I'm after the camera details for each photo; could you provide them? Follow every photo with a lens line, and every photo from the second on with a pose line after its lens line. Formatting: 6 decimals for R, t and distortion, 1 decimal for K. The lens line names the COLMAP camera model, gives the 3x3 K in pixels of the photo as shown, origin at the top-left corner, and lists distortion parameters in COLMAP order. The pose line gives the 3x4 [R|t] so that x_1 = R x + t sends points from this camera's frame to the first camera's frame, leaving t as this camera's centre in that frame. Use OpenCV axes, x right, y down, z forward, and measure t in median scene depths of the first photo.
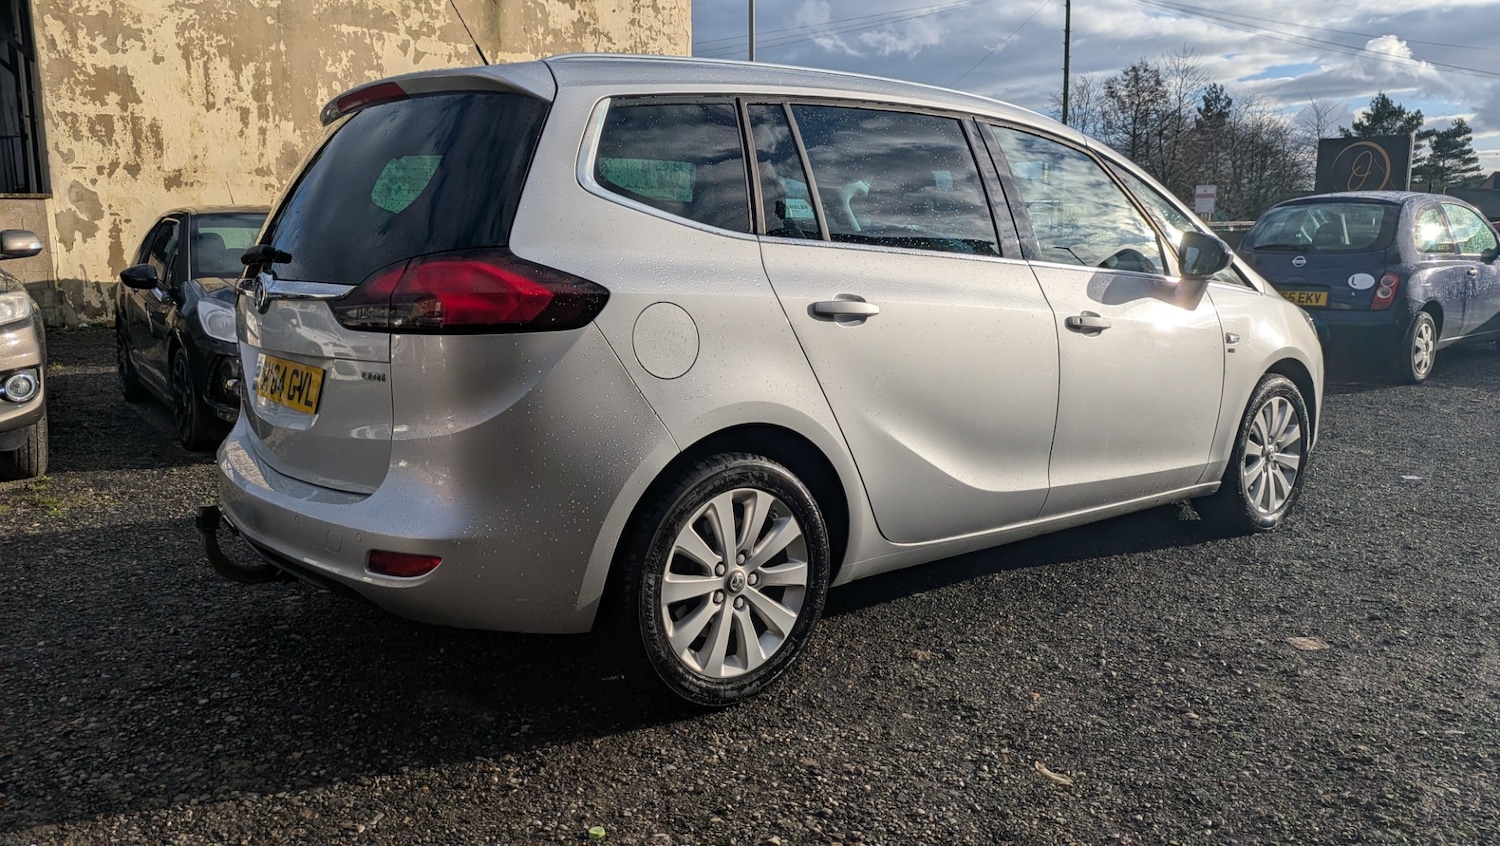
lens RADIAL K [[1090.9, 0, 742.5], [0, 1090.9, 402.1], [0, 0, 1]] dist [0.005888, -0.025404]
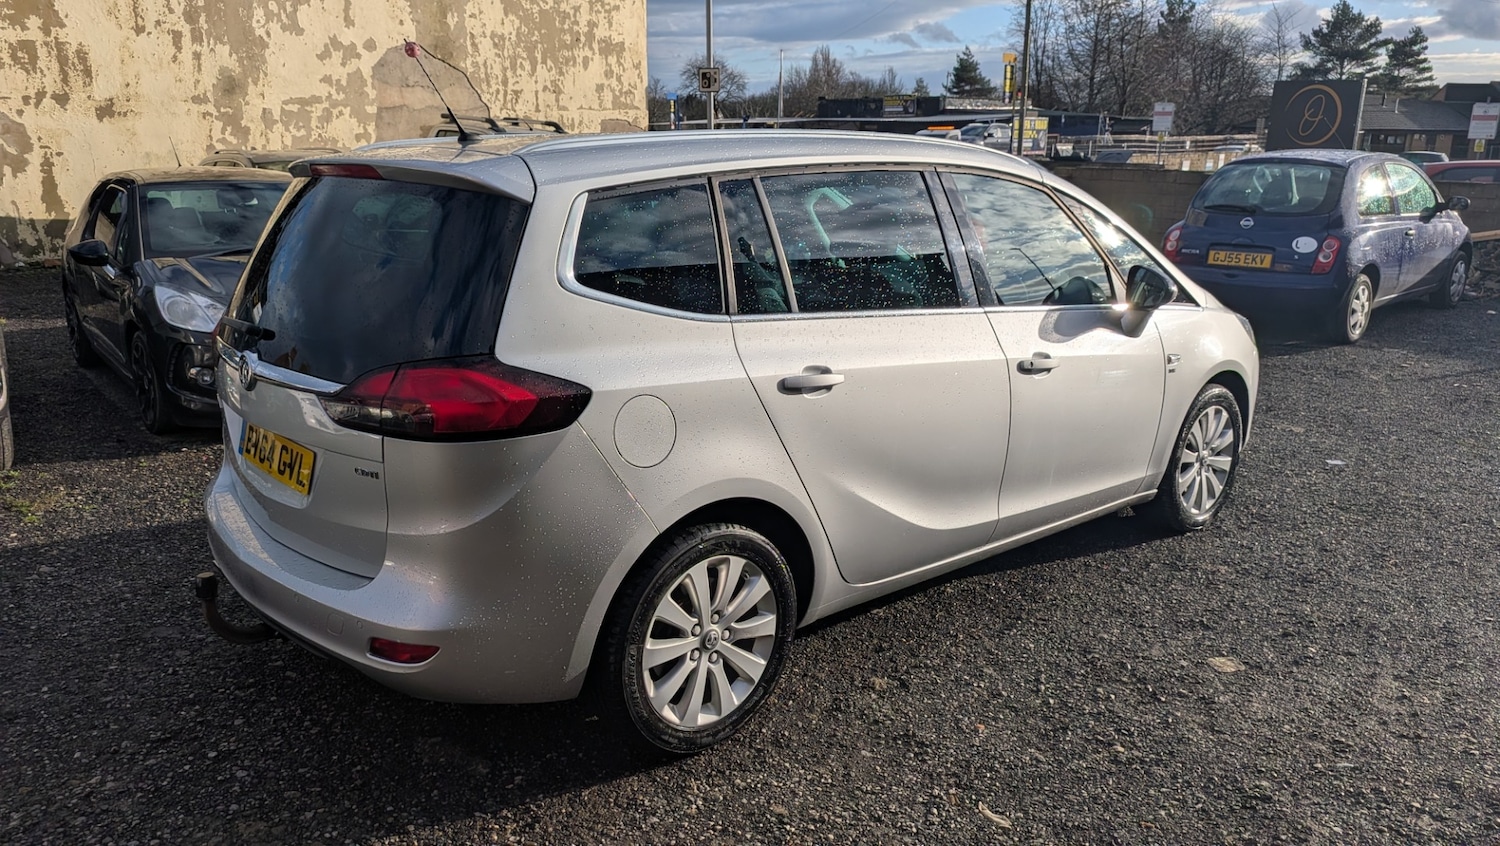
lens RADIAL K [[1090.9, 0, 757.3], [0, 1090.9, 436.4], [0, 0, 1]] dist [0.005888, -0.025404]
pose [[0.998577, -0.005339, 0.053062, -0.013304], [-0.000835, 0.993288, 0.115668, -0.135098], [-0.053323, -0.115547, 0.991870, -0.045192]]
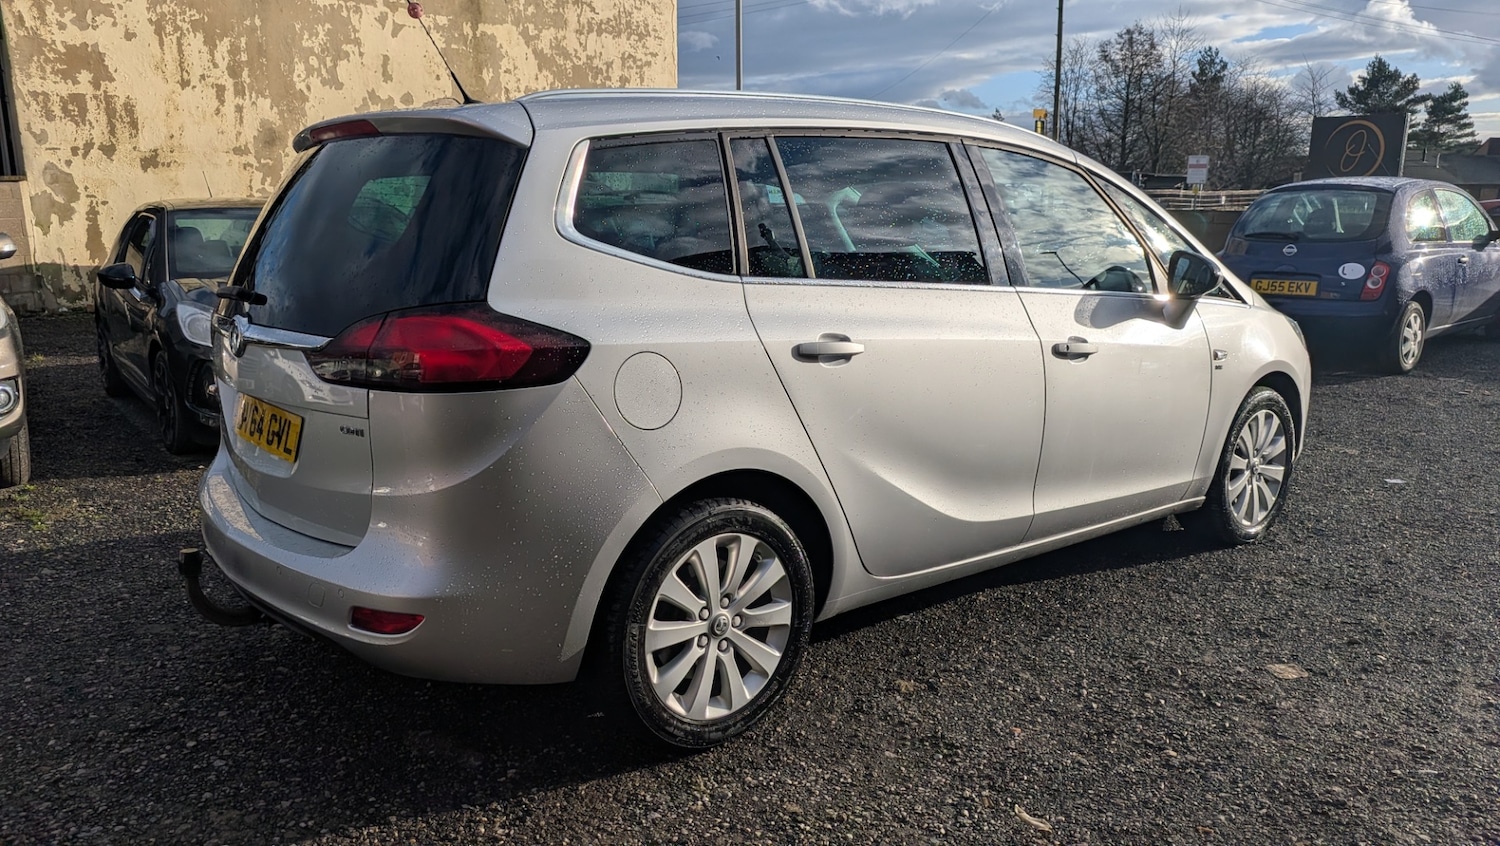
lens RADIAL K [[1090.9, 0, 738.7], [0, 1090.9, 437.6], [0, 0, 1]] dist [0.005888, -0.025404]
pose [[0.999971, -0.003179, 0.006903, 0.004111], [0.002754, 0.998149, 0.060755, -0.057313], [-0.007083, -0.060734, 0.998129, 0.007425]]
